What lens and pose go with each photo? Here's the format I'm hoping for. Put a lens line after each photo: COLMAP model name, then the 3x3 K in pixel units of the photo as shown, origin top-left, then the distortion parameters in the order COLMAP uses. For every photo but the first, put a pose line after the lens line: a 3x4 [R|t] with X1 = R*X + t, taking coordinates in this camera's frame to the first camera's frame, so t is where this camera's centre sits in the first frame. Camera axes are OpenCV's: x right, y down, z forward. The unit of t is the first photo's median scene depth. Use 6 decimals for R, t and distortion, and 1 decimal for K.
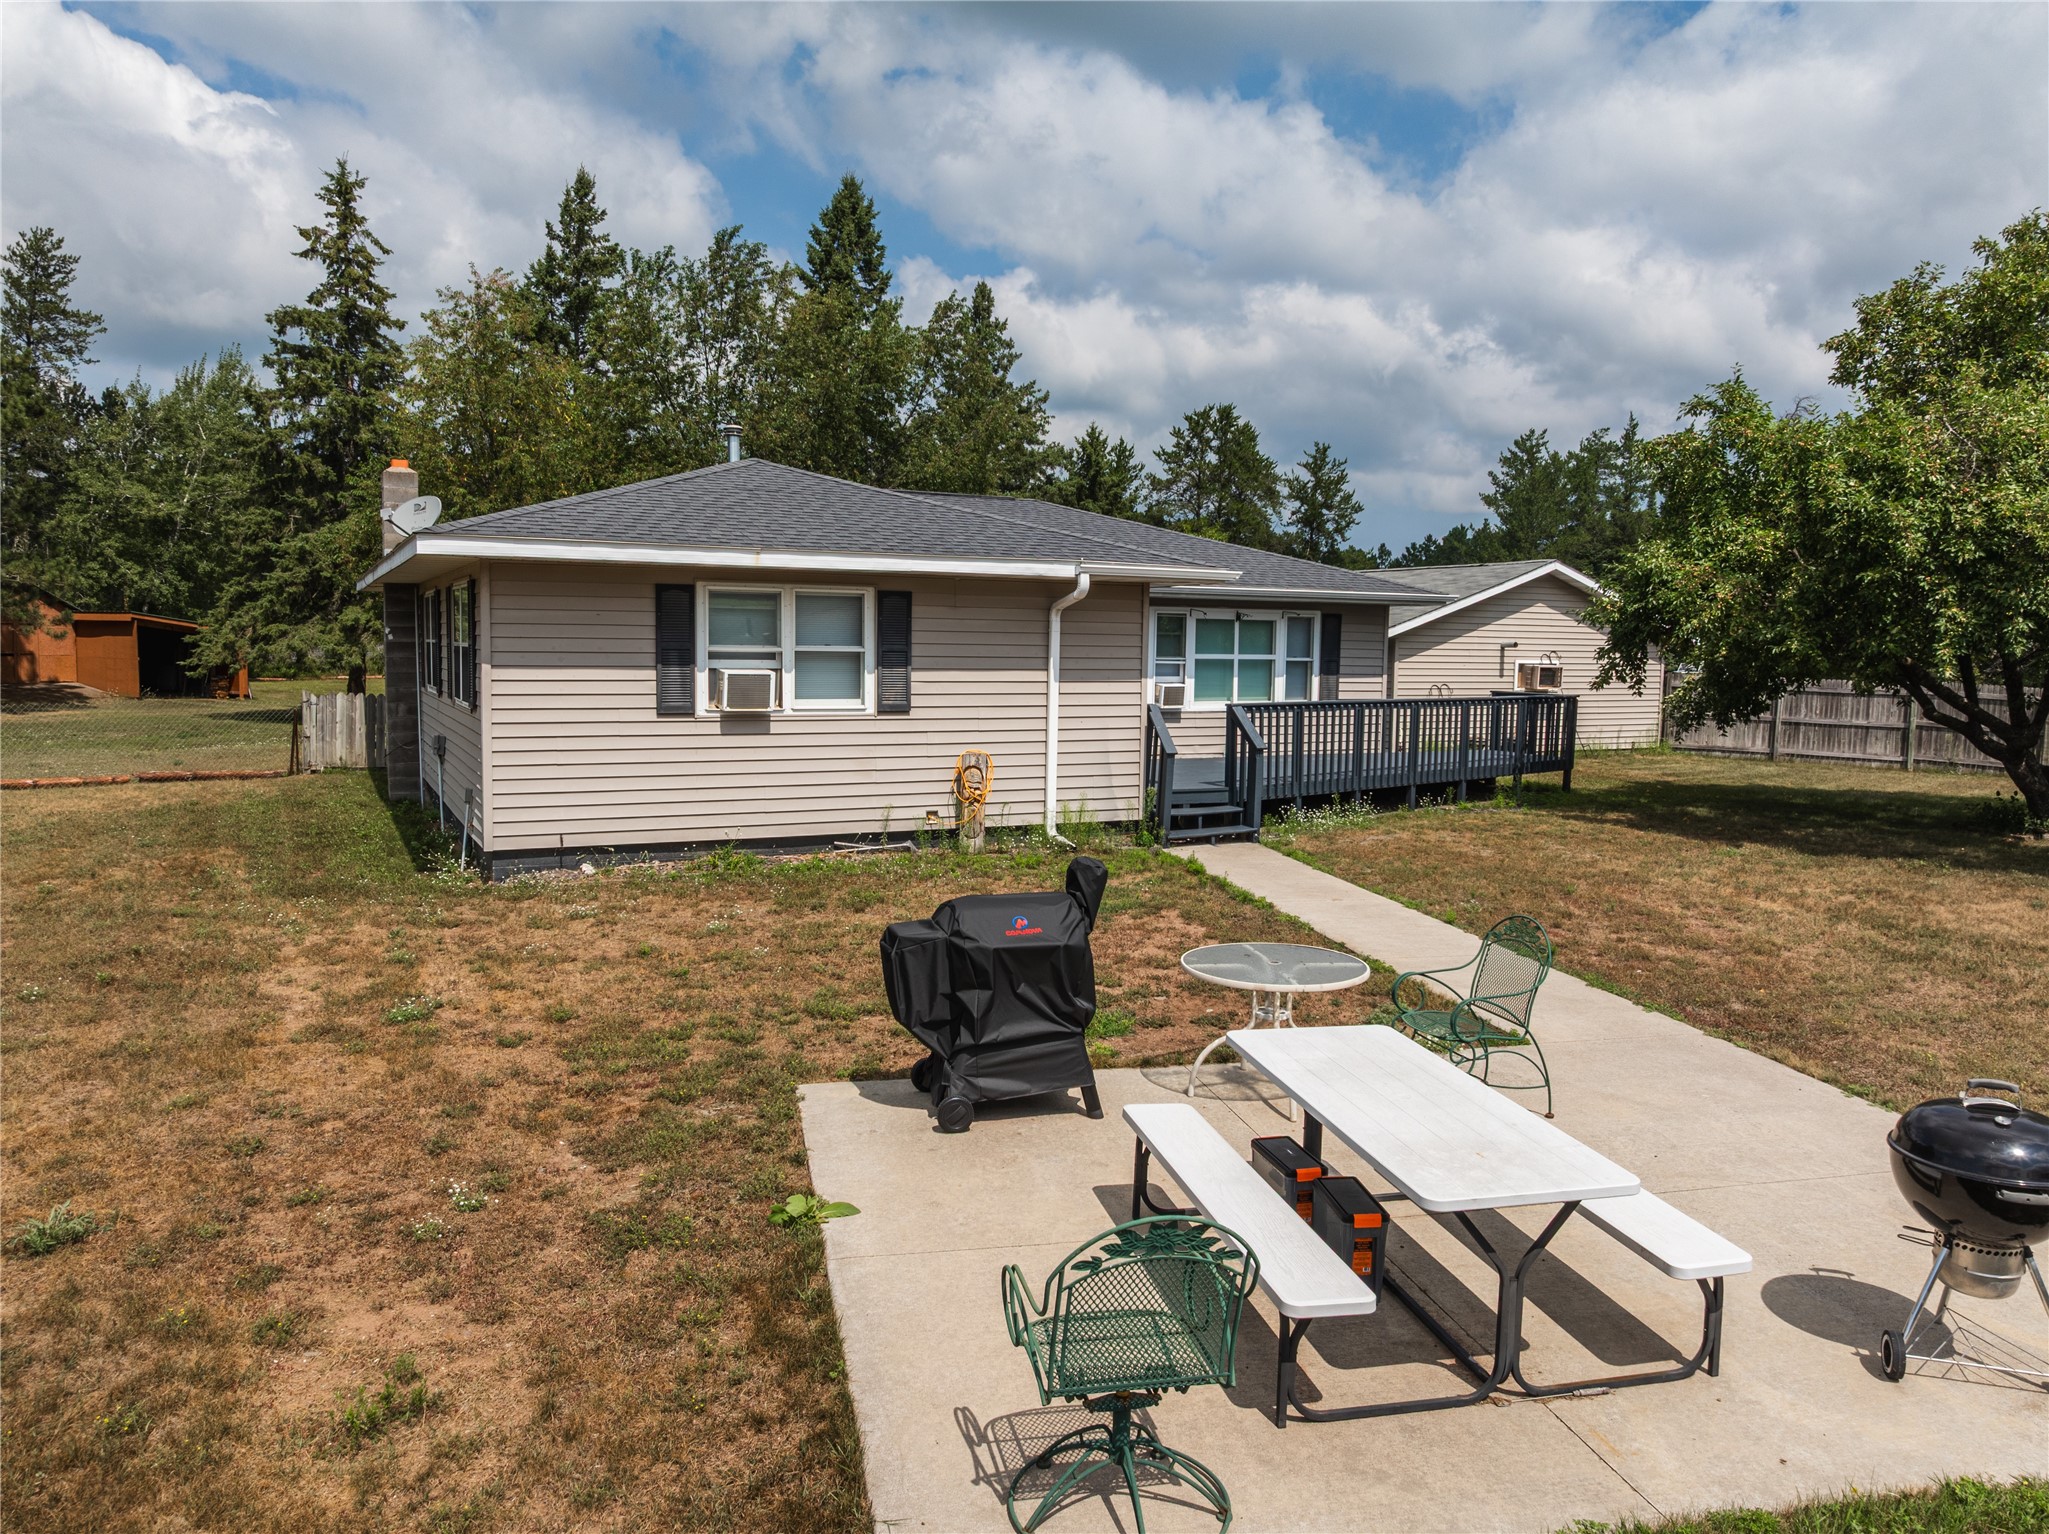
lens RADIAL K [[1405.8, 0, 1007.7], [0, 1405.8, 755.8], [0, 0, 1]] dist [-0.043623, 0.020127]
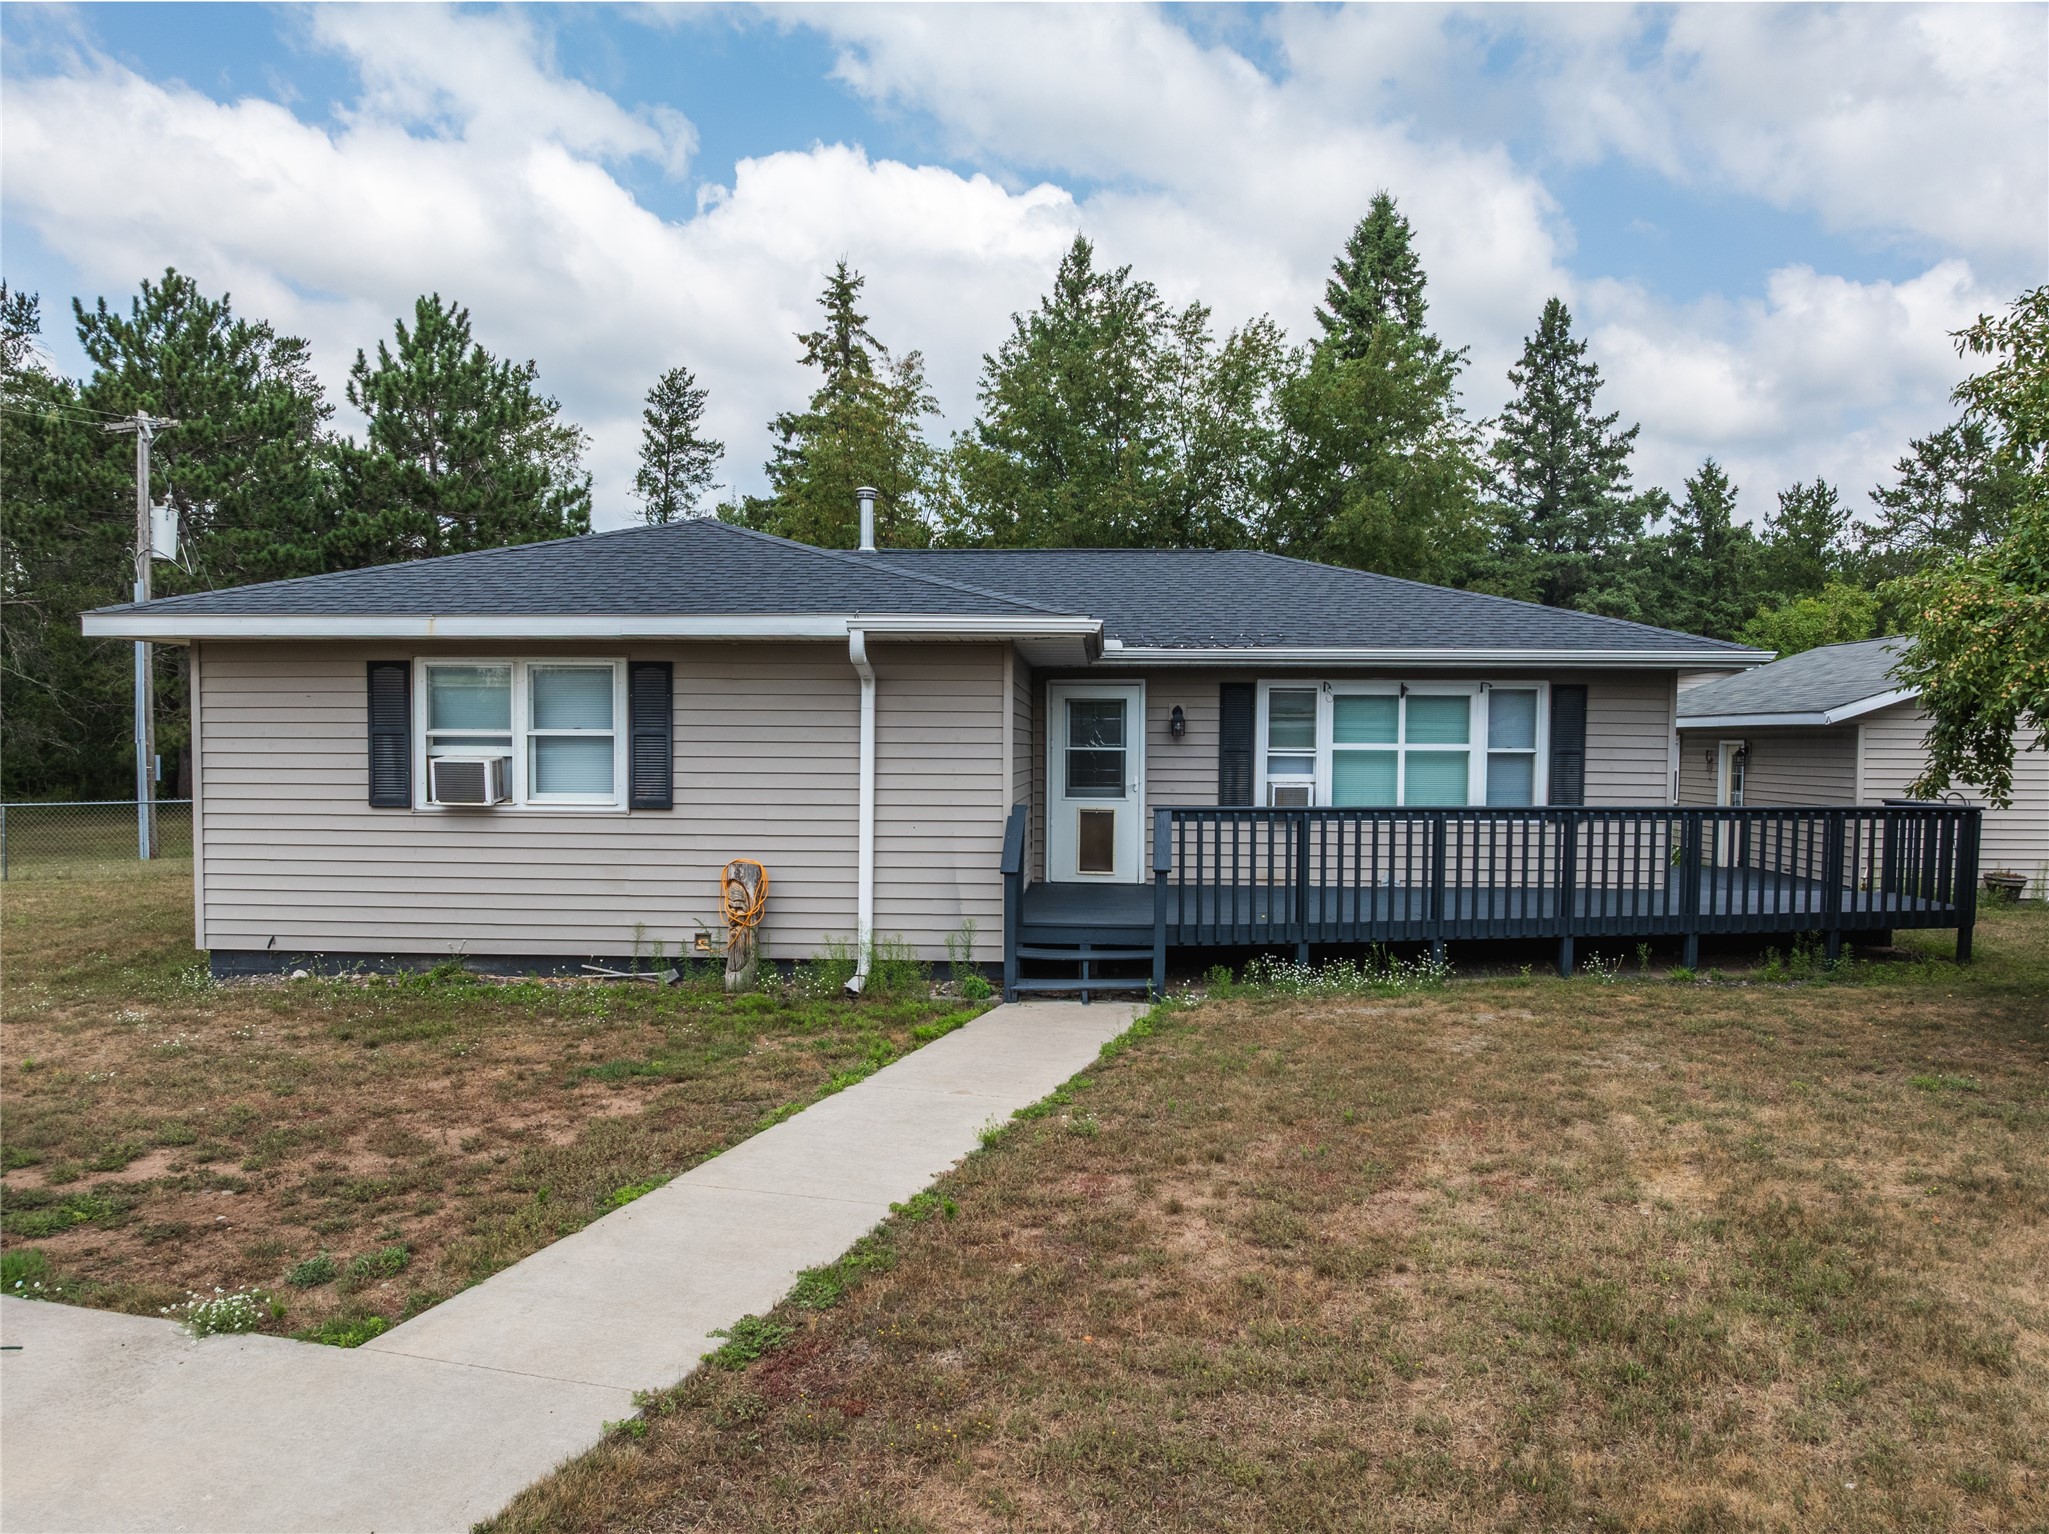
lens RADIAL K [[1551.5, 0, 1062.1], [0, 1551.5, 832.3], [0, 0, 1]] dist [-0.050022, -0.000282]
pose [[0.879189, 0.018443, -0.476116, 0.194647], [-0.031998, 0.999280, -0.020378, -0.002551], [0.475398, 0.033151, 0.879146, 0.114519]]
